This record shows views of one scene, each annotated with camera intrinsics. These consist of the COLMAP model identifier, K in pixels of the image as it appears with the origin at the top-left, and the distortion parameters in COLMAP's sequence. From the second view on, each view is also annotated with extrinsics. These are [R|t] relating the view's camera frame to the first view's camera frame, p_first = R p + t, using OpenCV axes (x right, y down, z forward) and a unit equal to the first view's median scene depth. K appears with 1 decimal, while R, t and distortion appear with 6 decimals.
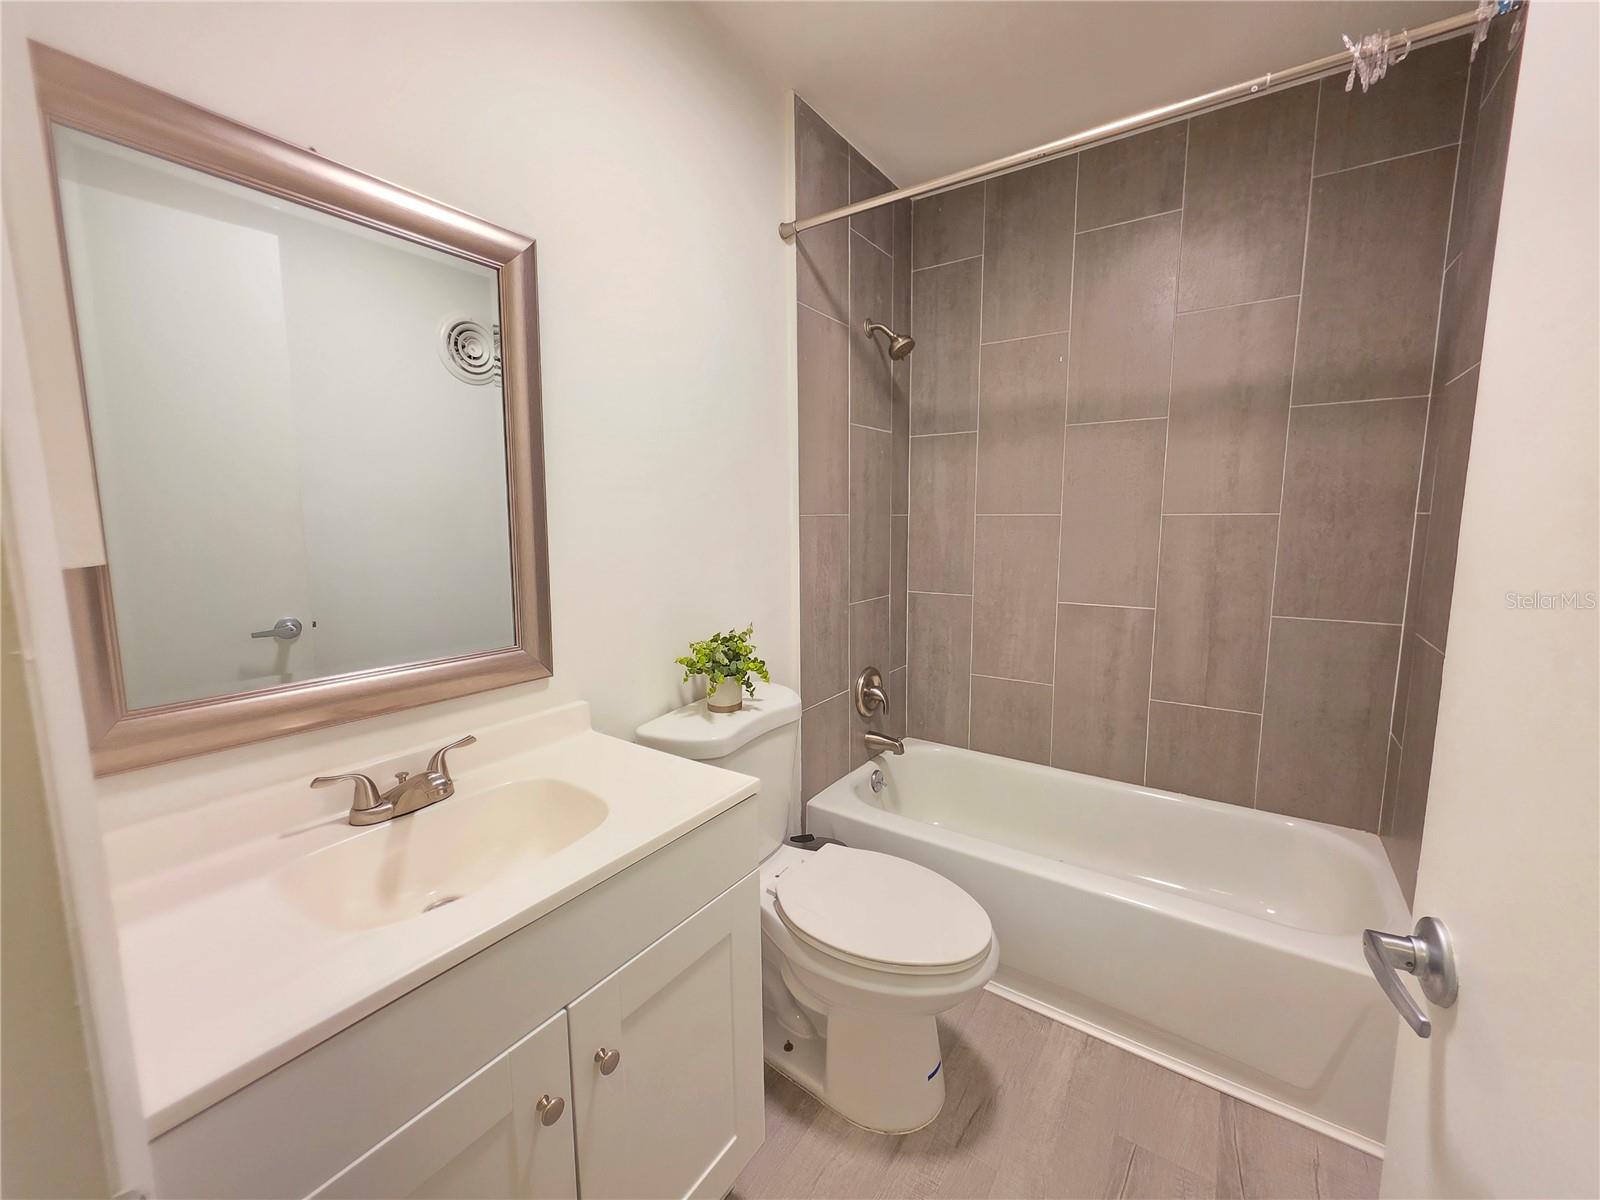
lens RADIAL K [[643.0, 0, 802.5], [0, 643.0, 600.0], [0, 0, 1]] dist [0.000663, 0.000015]
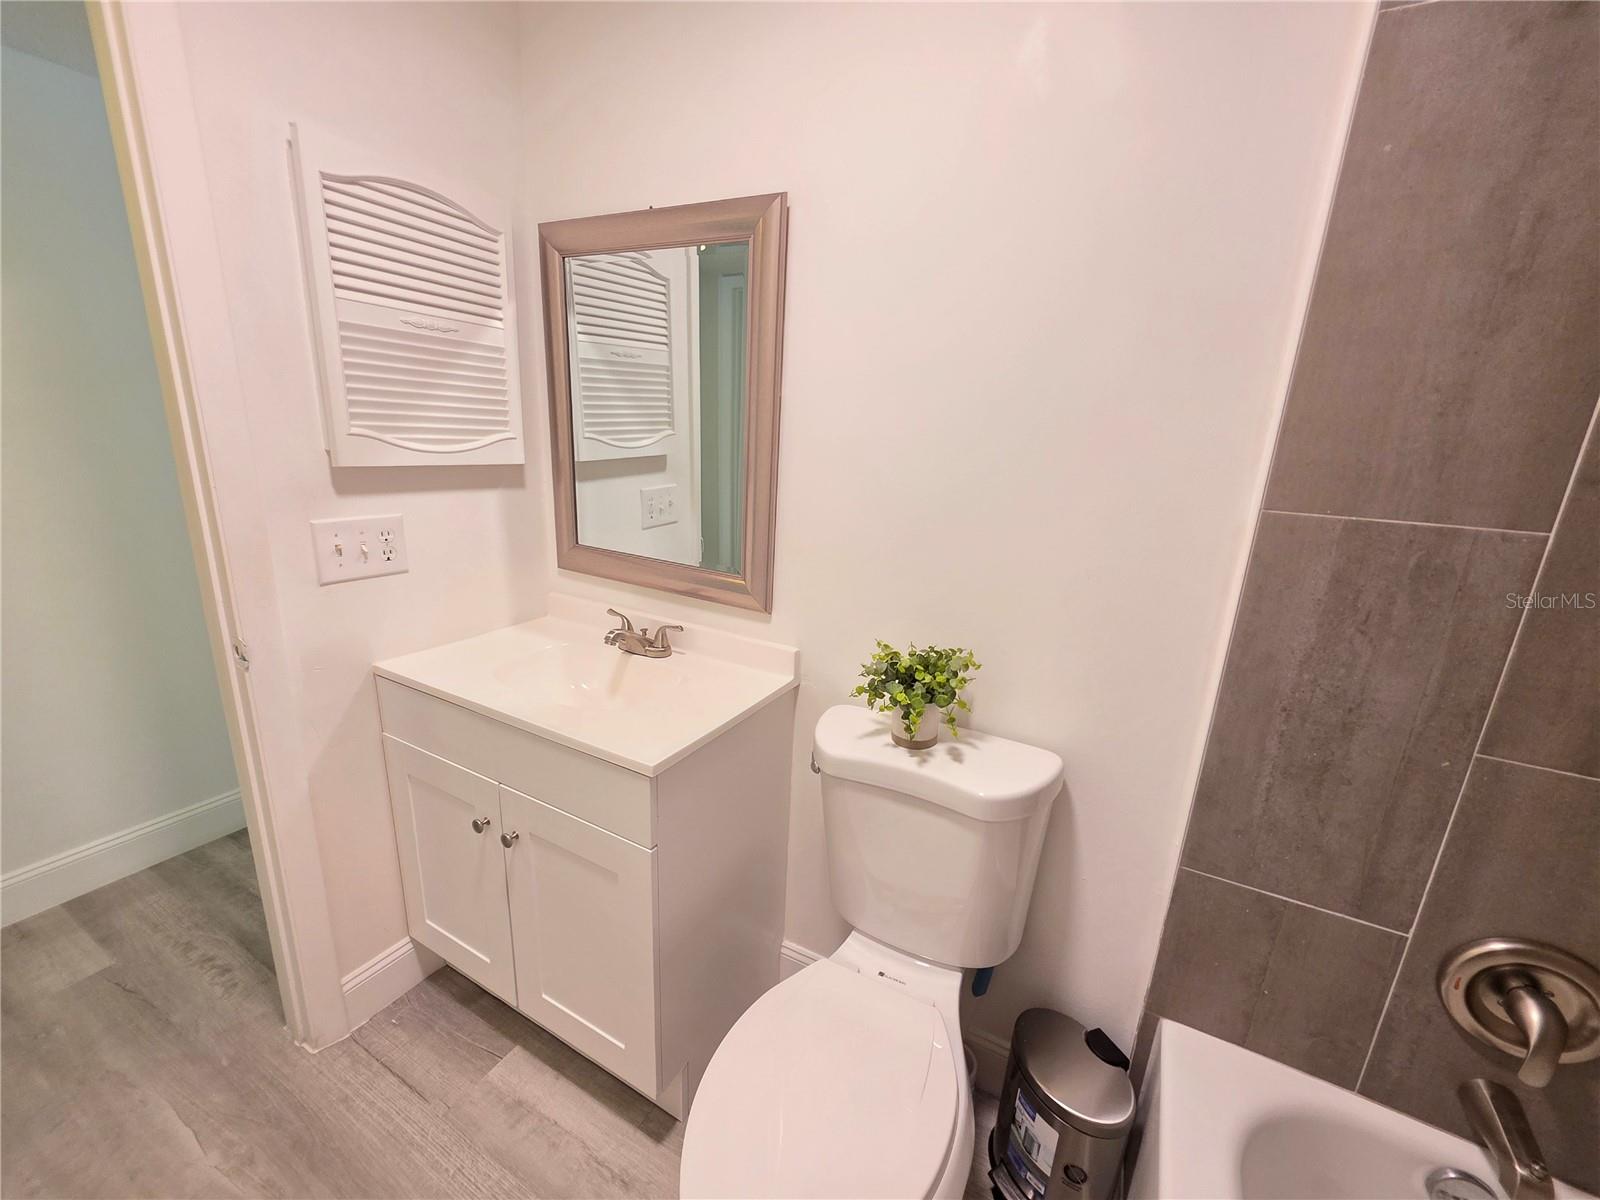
lens RADIAL K [[643.0, 0, 802.5], [0, 643.0, 600.0], [0, 0, 1]] dist [0.000663, 0.000015]
pose [[0.098681, 0.269543, -0.957919, 0.436294], [-0.178641, 0.951778, 0.249412, -0.123150], [0.978953, 0.146511, 0.142074, 0.583260]]
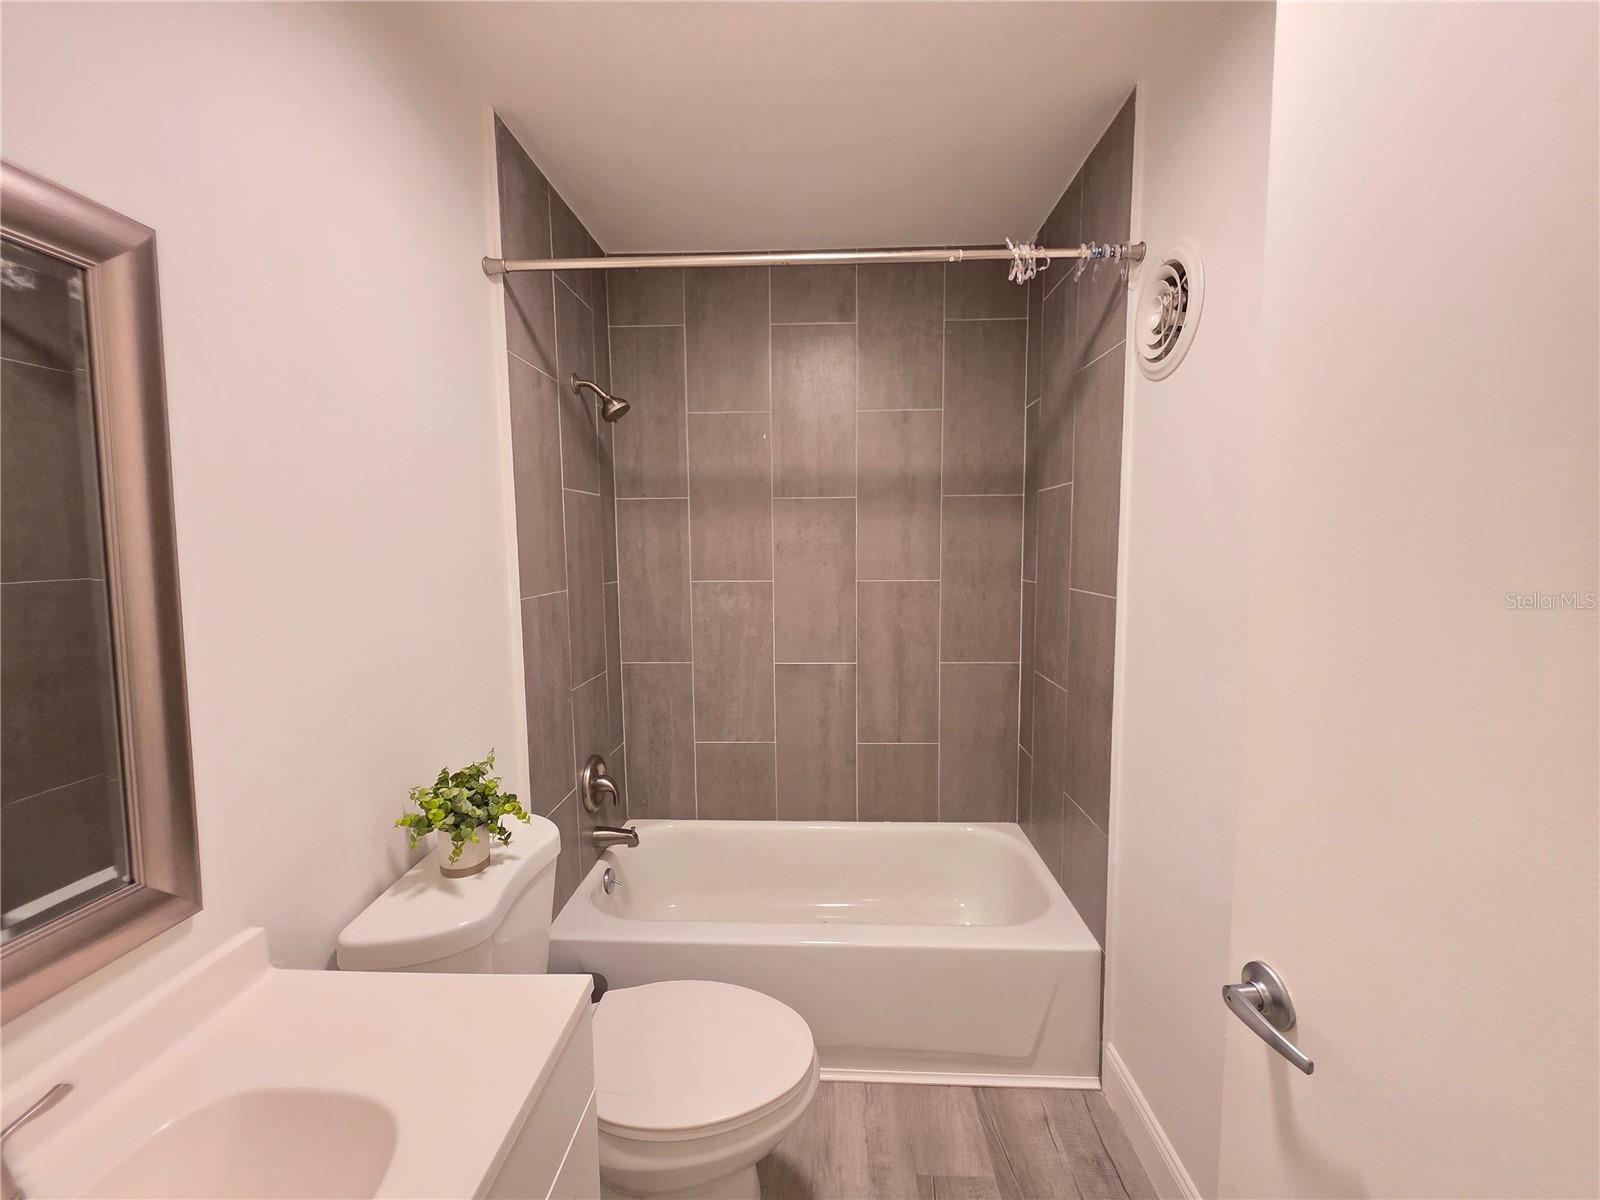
lens RADIAL K [[643.0, 0, 802.5], [0, 643.0, 600.0], [0, 0, 1]] dist [0.000663, 0.000015]
pose [[0.844678, -0.049112, 0.533017, -0.138614], [0.073002, 0.997047, -0.023819, -0.081986], [-0.530273, 0.059030, 0.845769, 0.089584]]
